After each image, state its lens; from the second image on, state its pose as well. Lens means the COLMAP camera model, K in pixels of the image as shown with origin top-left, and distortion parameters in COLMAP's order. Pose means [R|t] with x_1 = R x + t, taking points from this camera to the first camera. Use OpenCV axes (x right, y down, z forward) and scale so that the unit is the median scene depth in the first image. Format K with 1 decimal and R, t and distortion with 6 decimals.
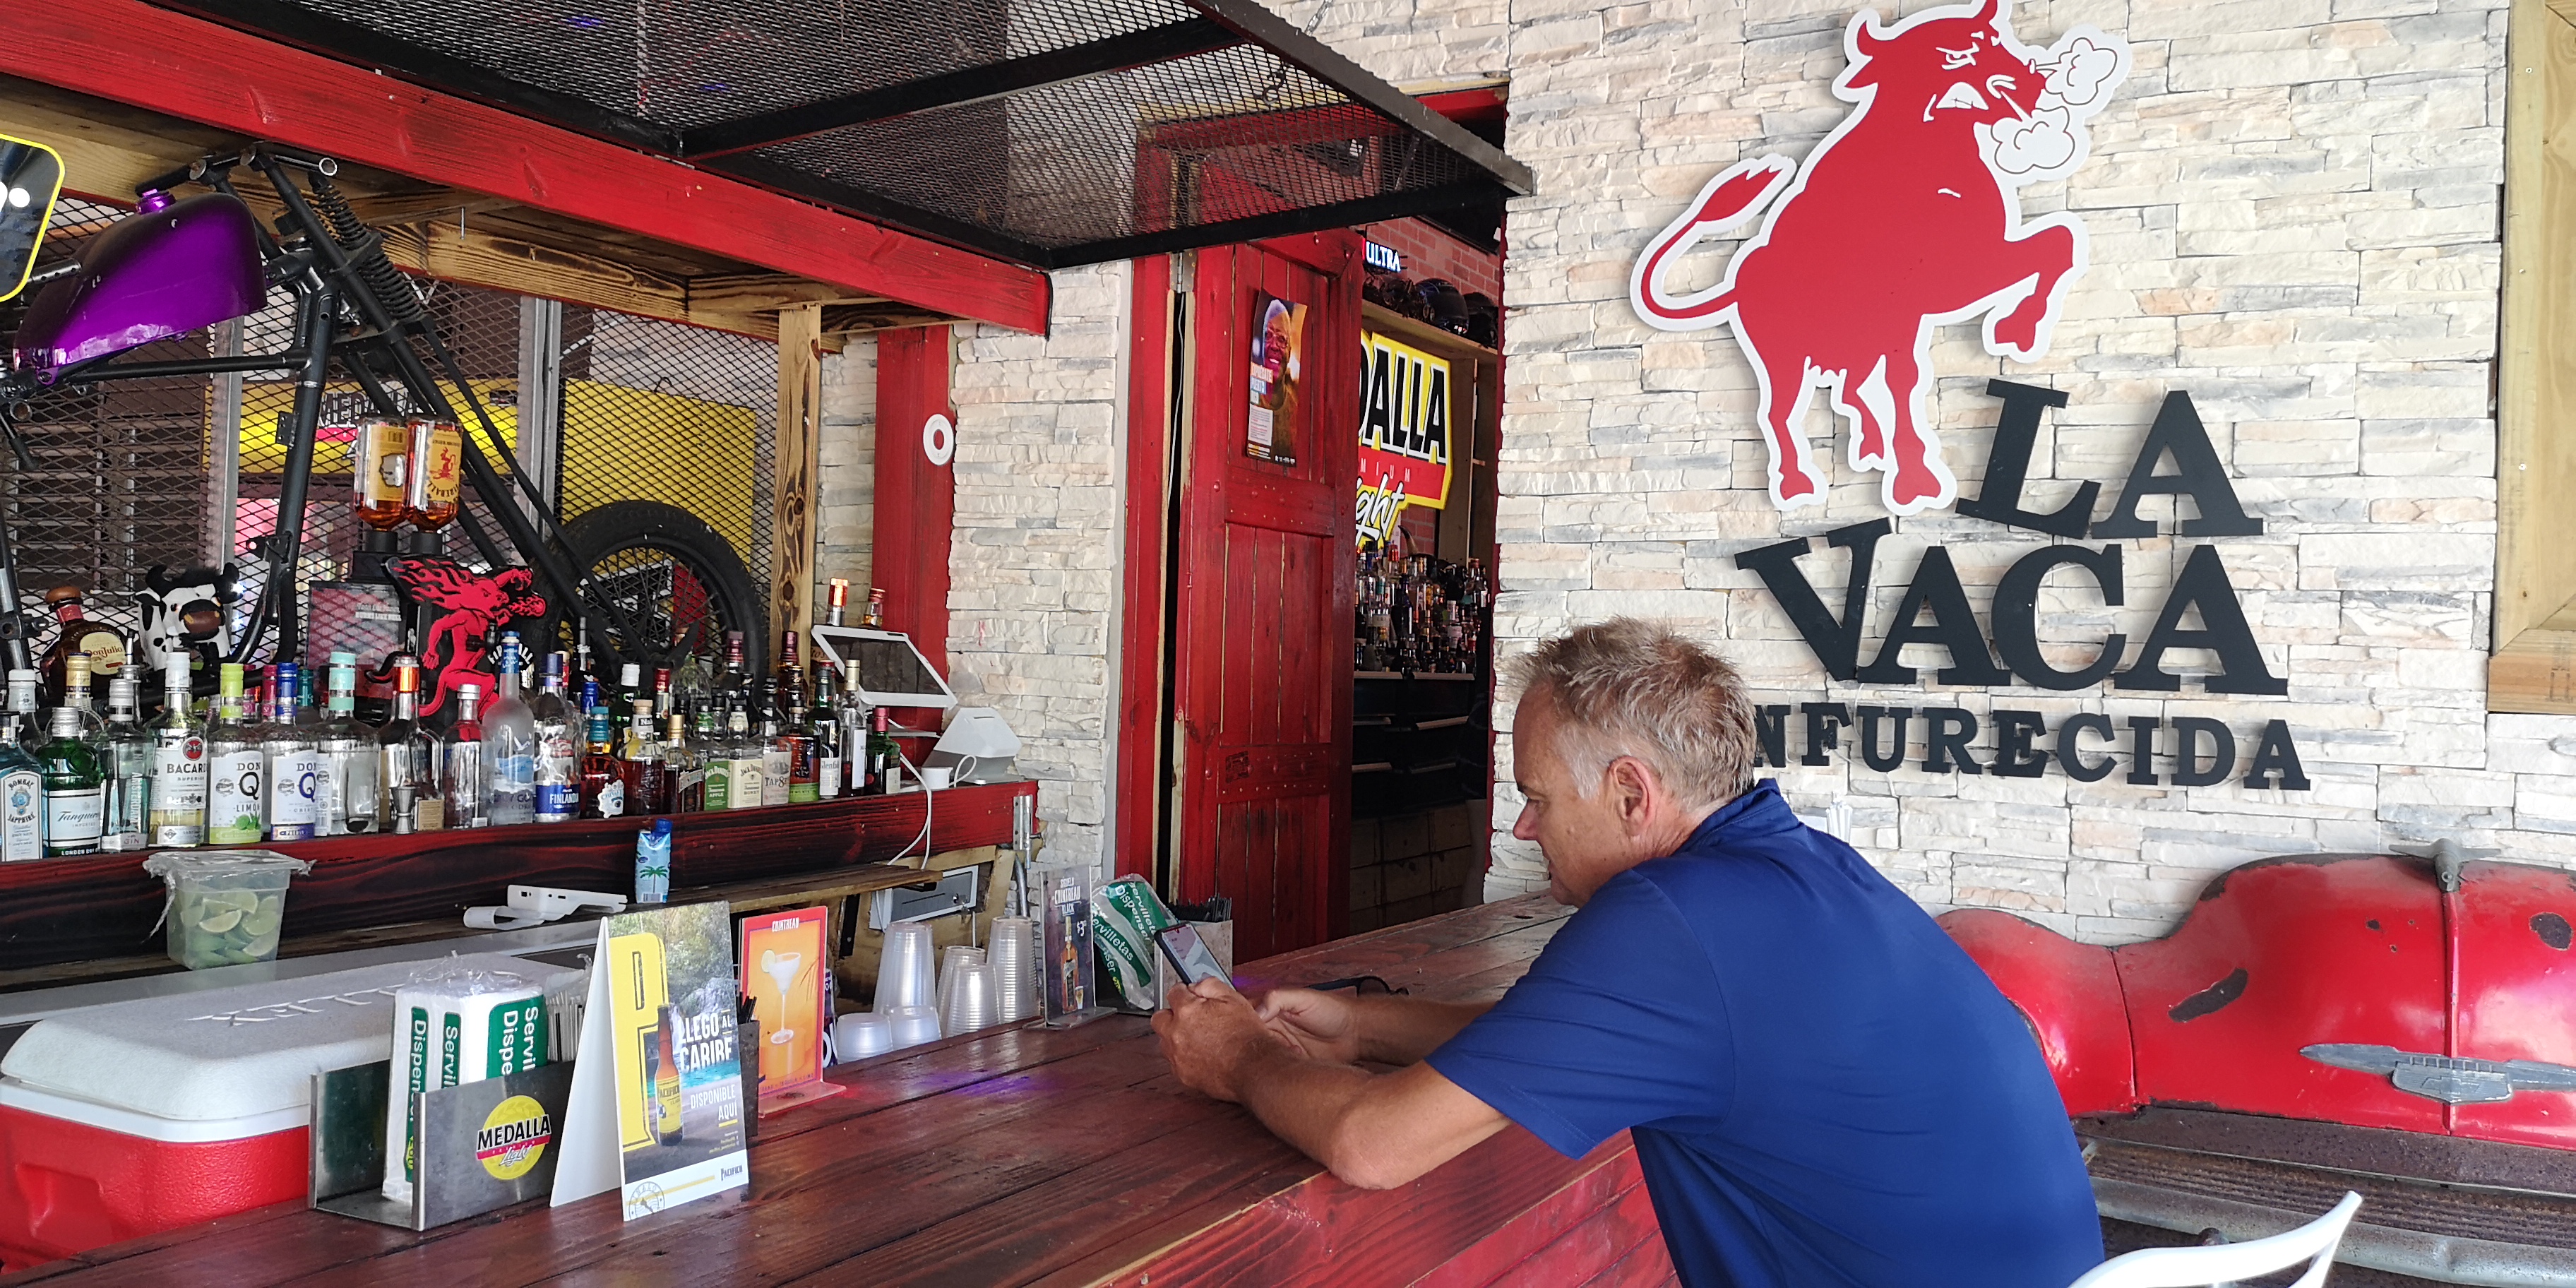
lens RADIAL K [[1958.4, 0, 1288.0], [0, 1958.4, 644.0], [0, 0, 1]] dist [0.043541, -0.089353]
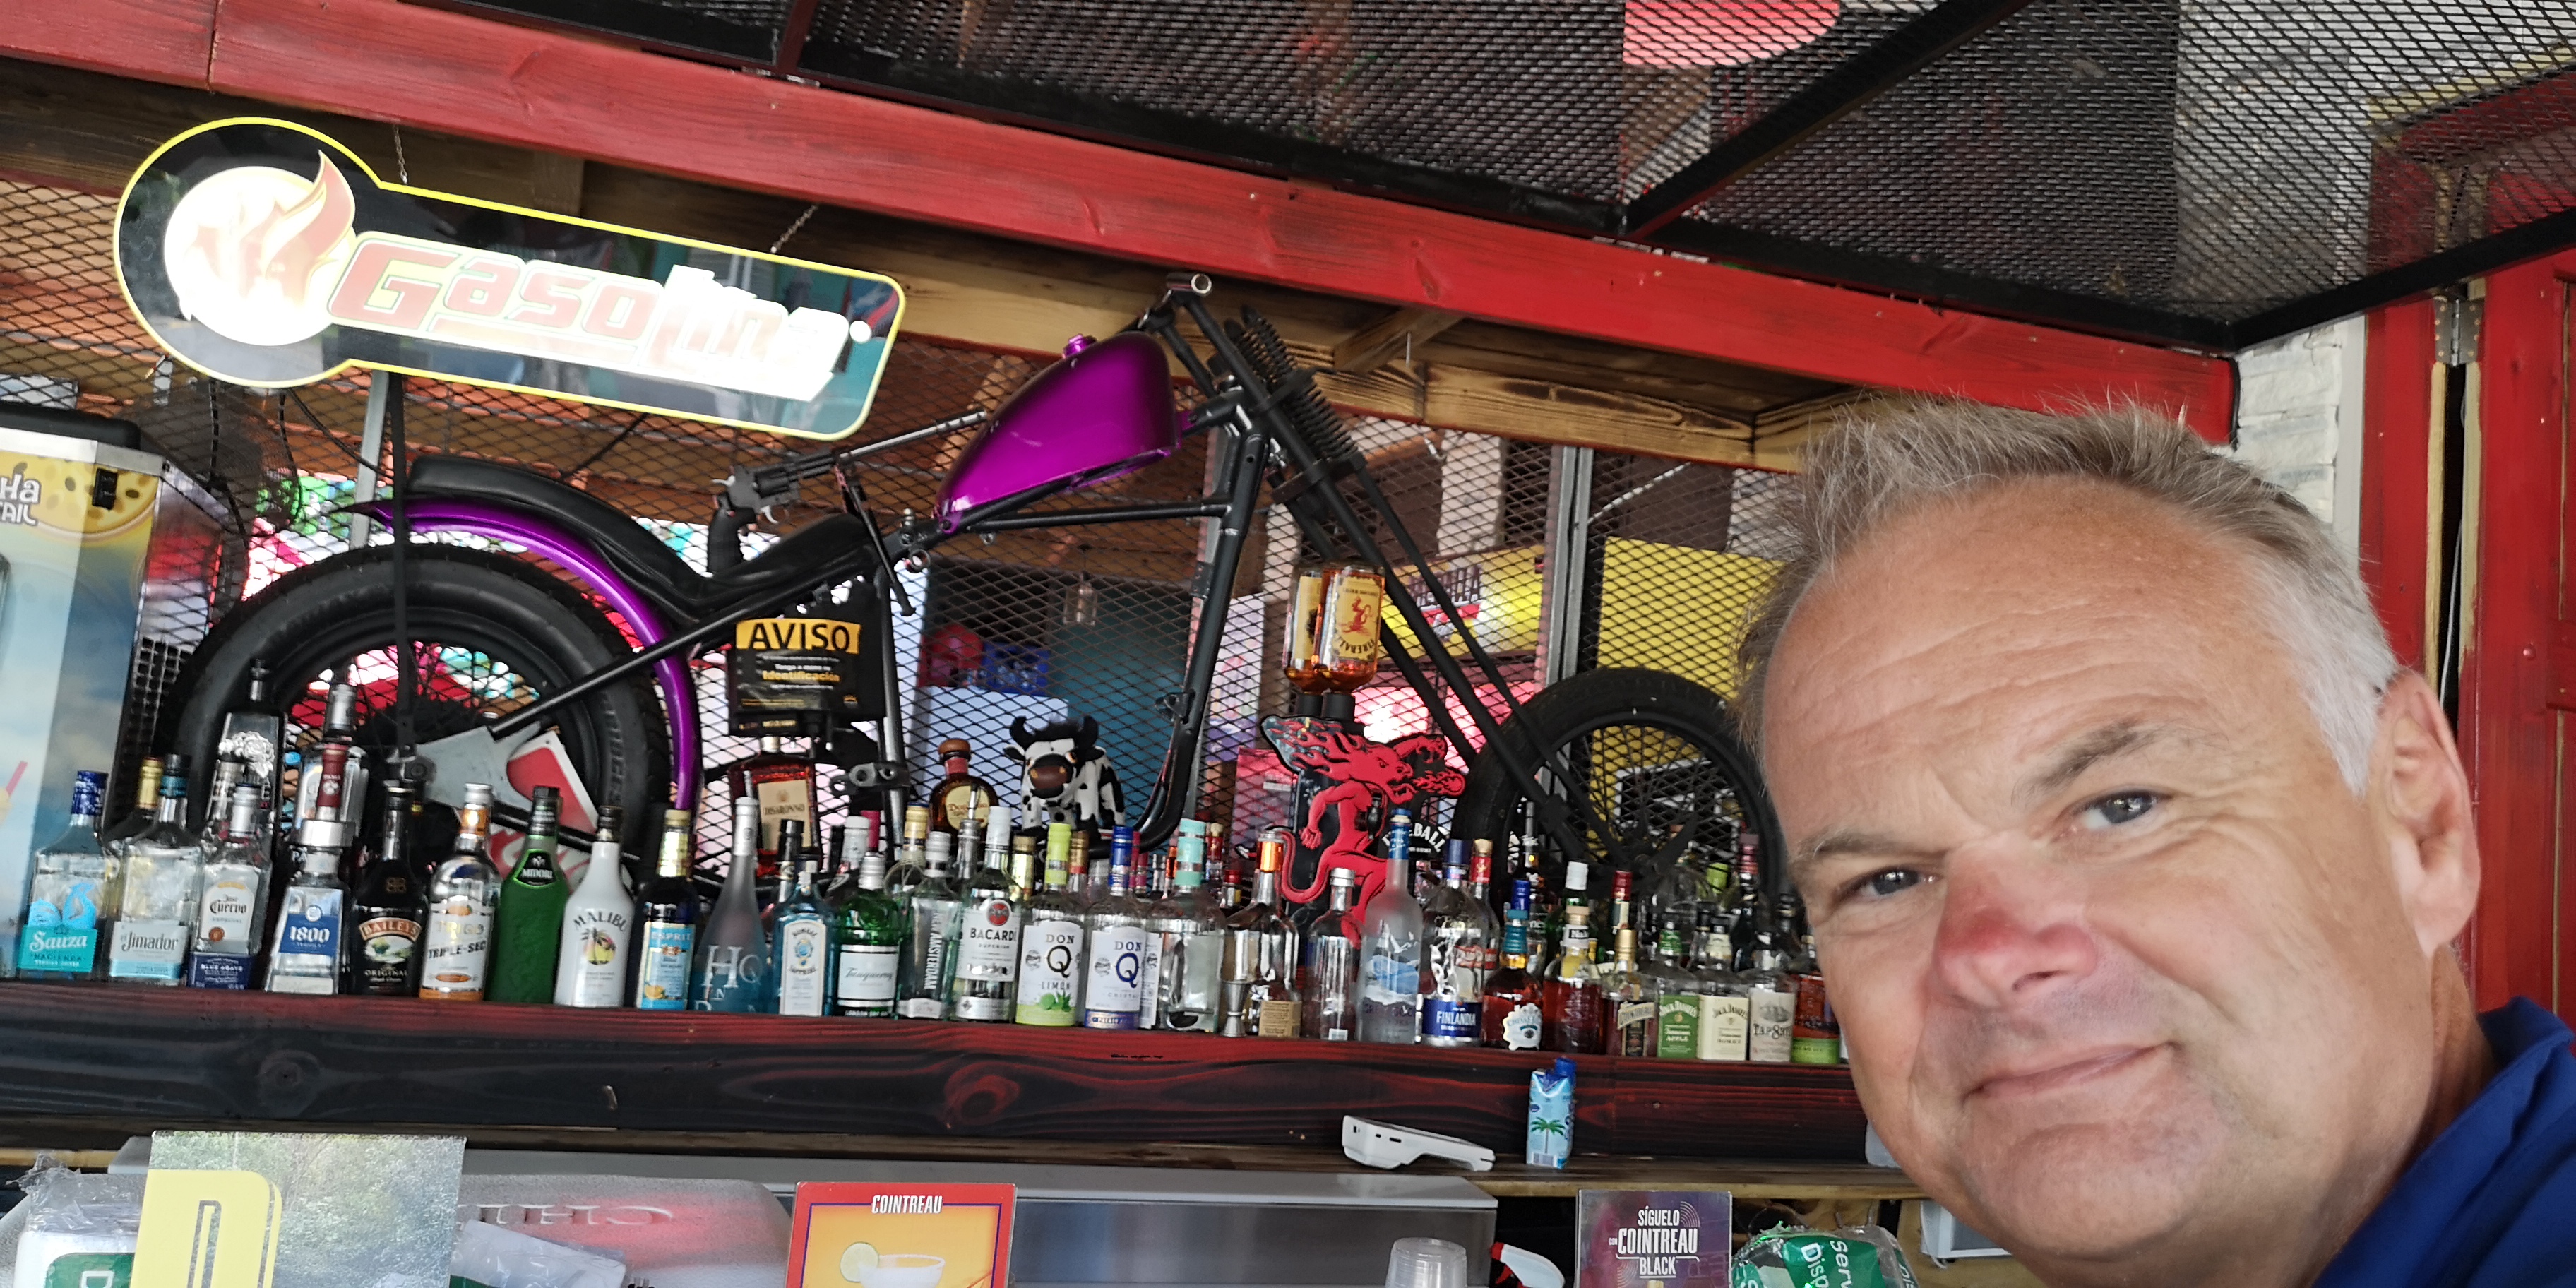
lens RADIAL K [[1958.4, 0, 1288.0], [0, 1958.4, 644.0], [0, 0, 1]] dist [0.043541, -0.089353]
pose [[0.746107, -0.029485, -0.665172, 0.130143], [-0.058601, 0.992234, -0.109714, 0.018491], [0.663242, 0.120839, 0.738585, 0.348774]]
